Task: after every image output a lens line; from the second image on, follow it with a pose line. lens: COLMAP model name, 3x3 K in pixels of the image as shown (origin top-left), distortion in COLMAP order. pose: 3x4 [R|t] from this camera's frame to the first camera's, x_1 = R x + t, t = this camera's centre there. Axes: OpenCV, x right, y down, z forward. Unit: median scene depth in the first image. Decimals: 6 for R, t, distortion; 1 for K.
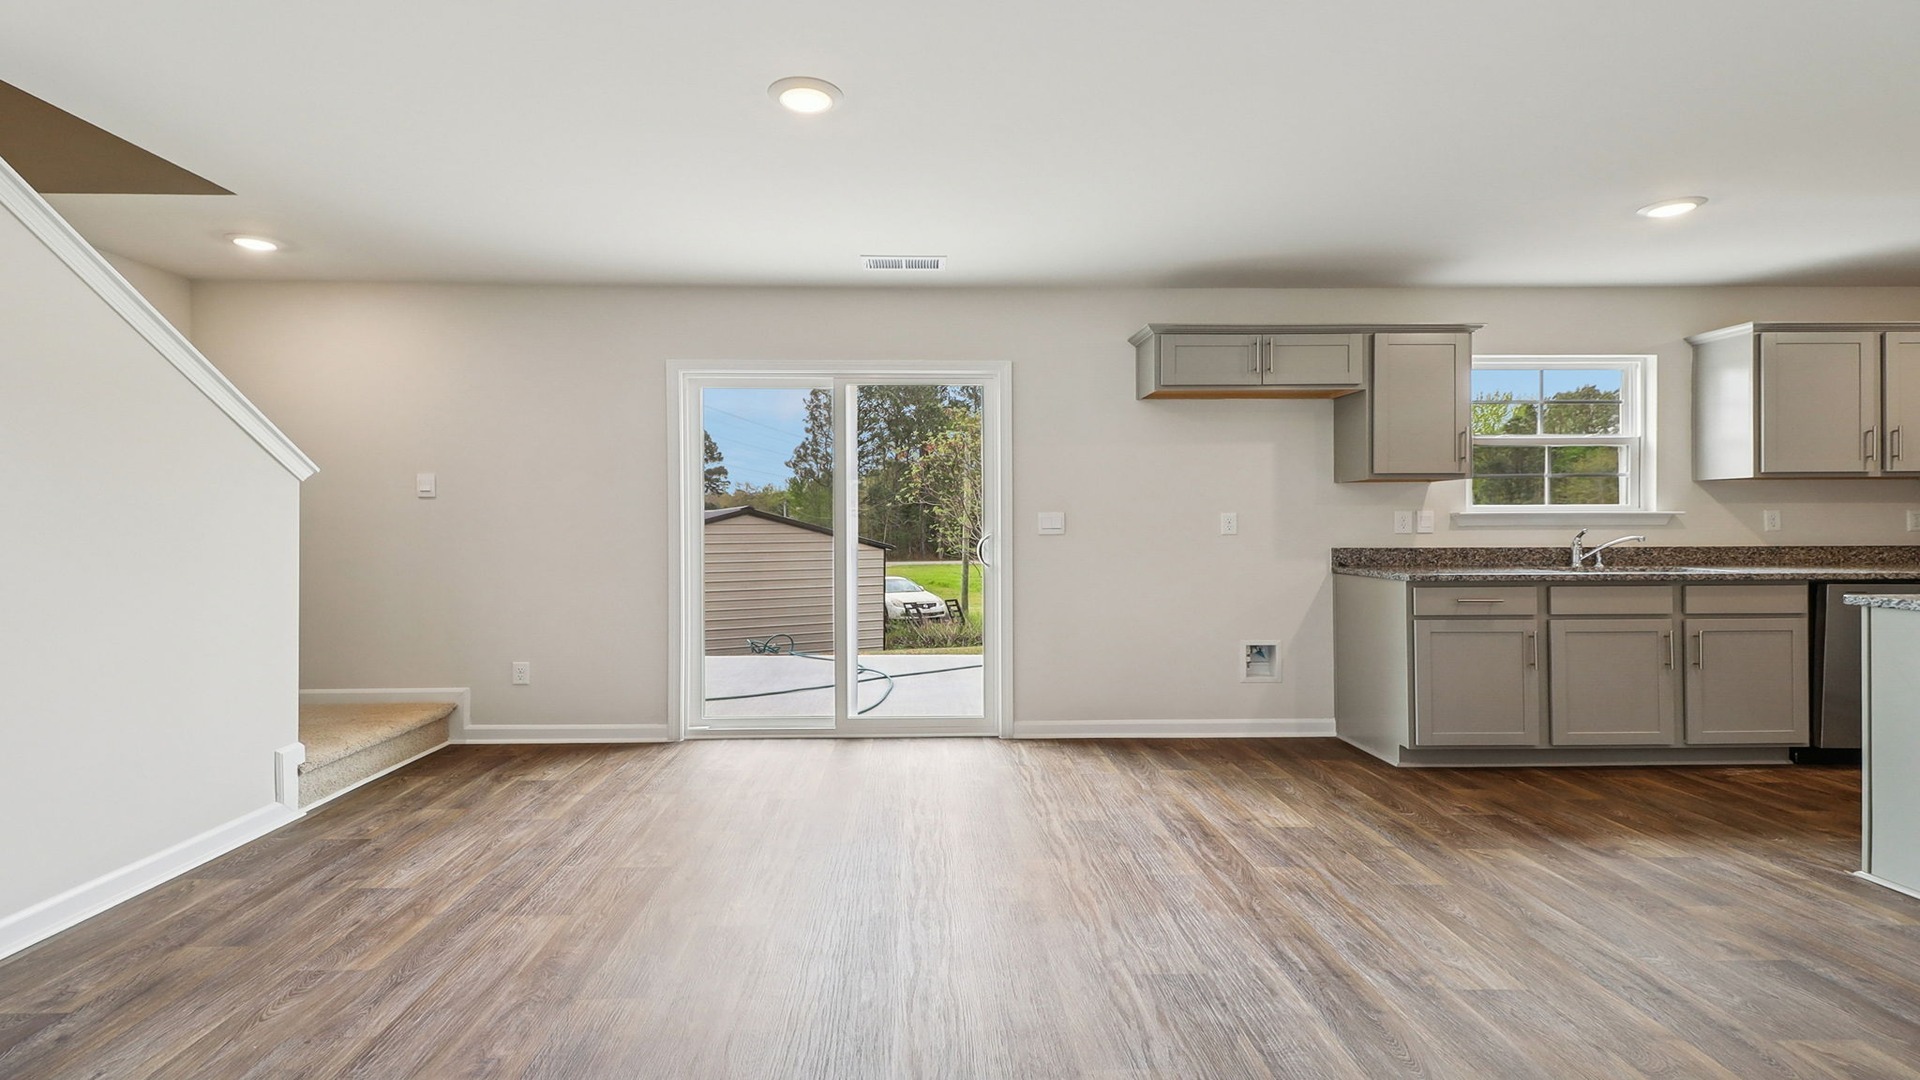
lens RADIAL K [[870.6, 0, 947.9], [0, 870.6, 525.9], [0, 0, 1]] dist [0.014620, -0.005593]
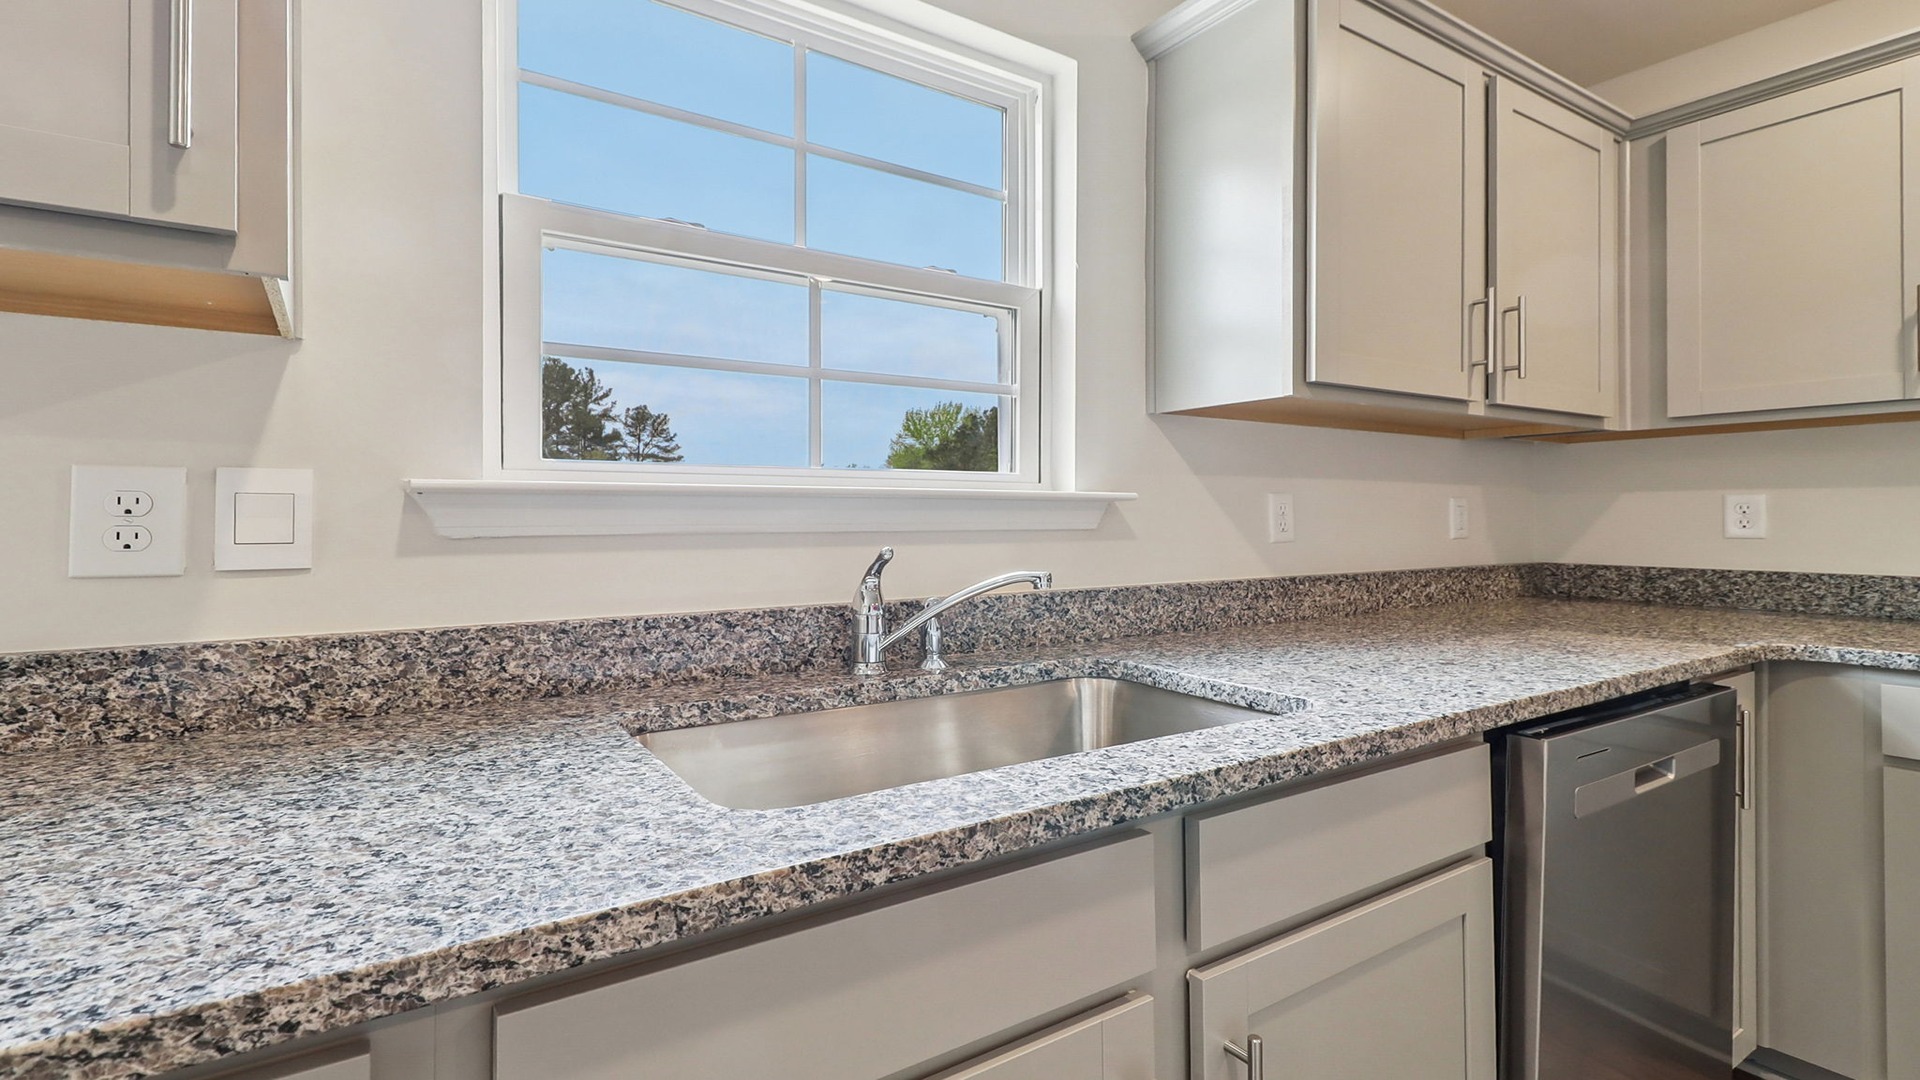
lens RADIAL K [[918.8, 0, 955.7], [0, 918.8, 519.3], [0, 0, 1]] dist [0.012914, 0.000029]
pose [[0.842958, 0.001549, 0.537977, 0.605836], [-0.001078, 0.999999, -0.001191, -0.004940], [-0.537979, 0.000424, 0.842958, 0.762076]]
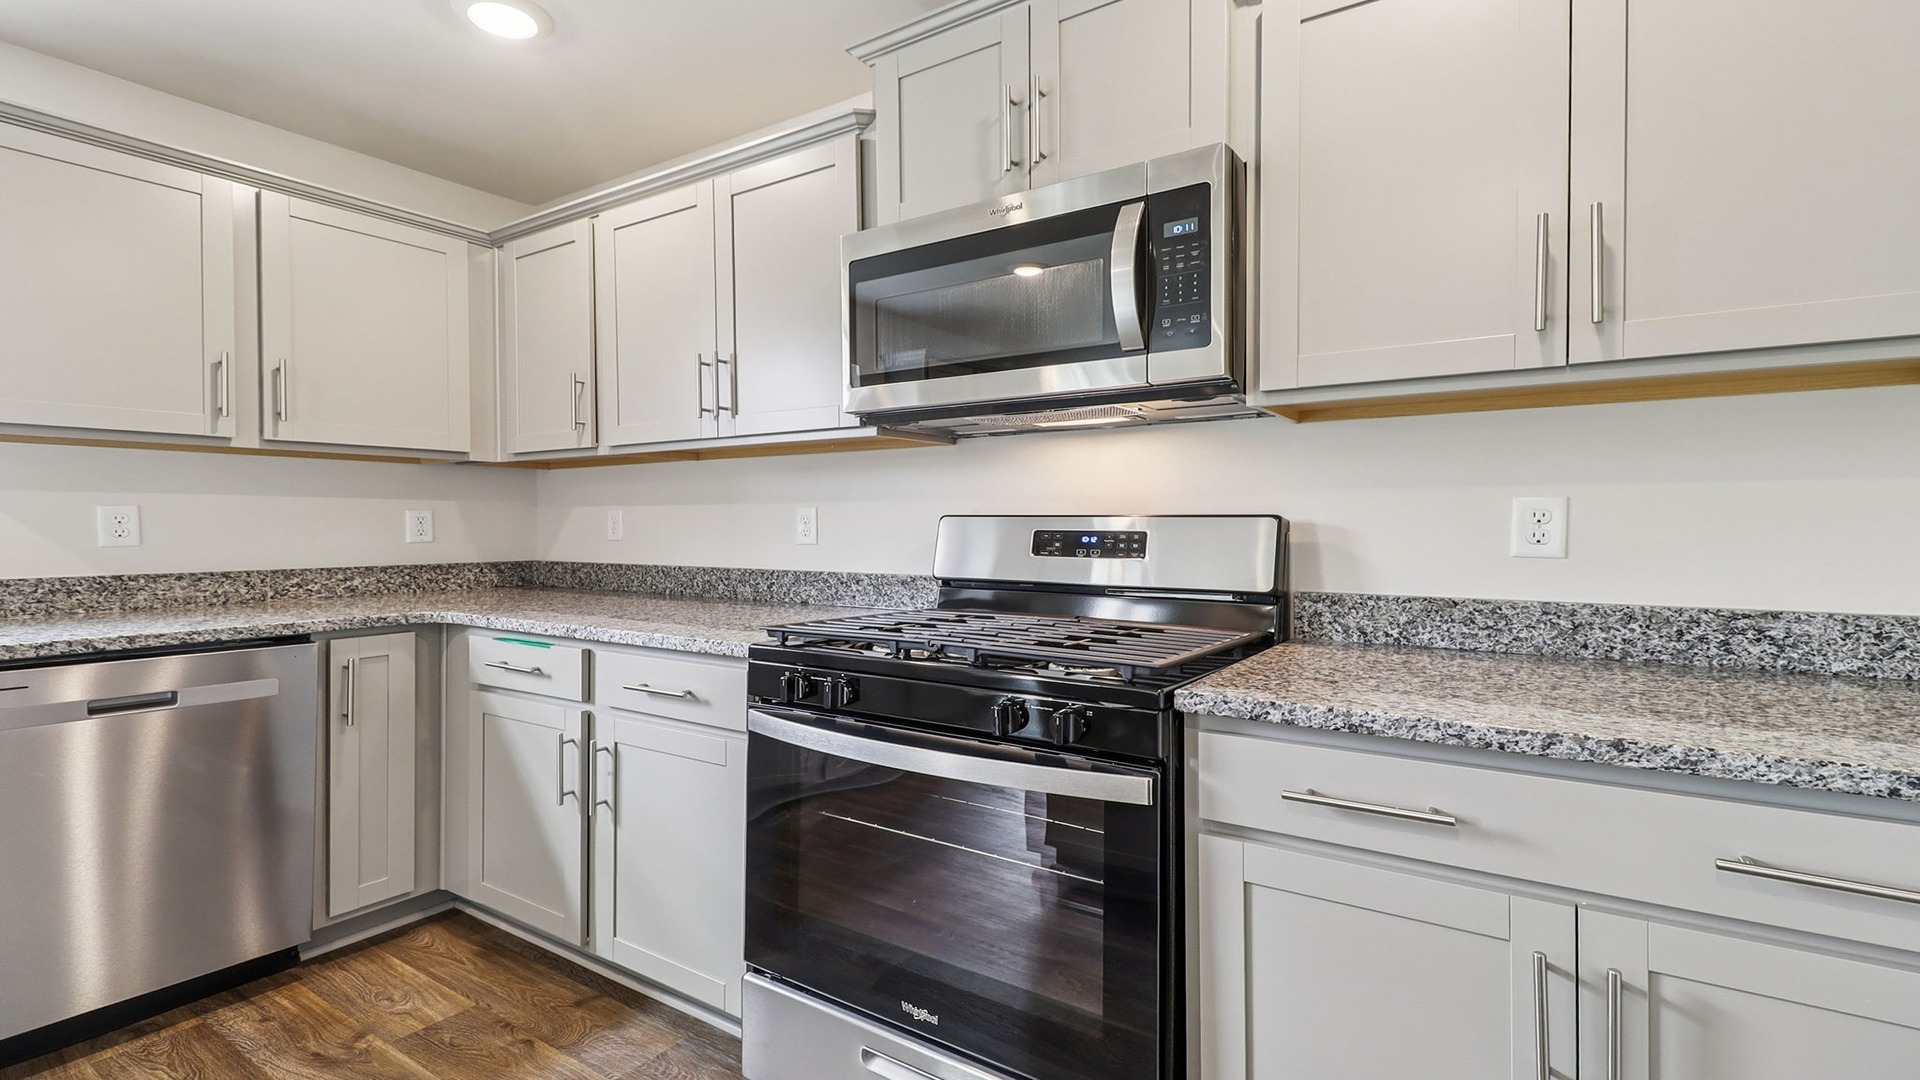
lens RADIAL K [[870.6, 0, 958.6], [0, 870.6, 524.1], [0, 0, 1]] dist [0.014620, -0.005593]
pose [[0.576554, 0.004315, 0.817048, 0.866744], [0.000273, 0.999985, -0.005473, -0.004623], [-0.817059, 0.003378, 0.576544, 0.316447]]
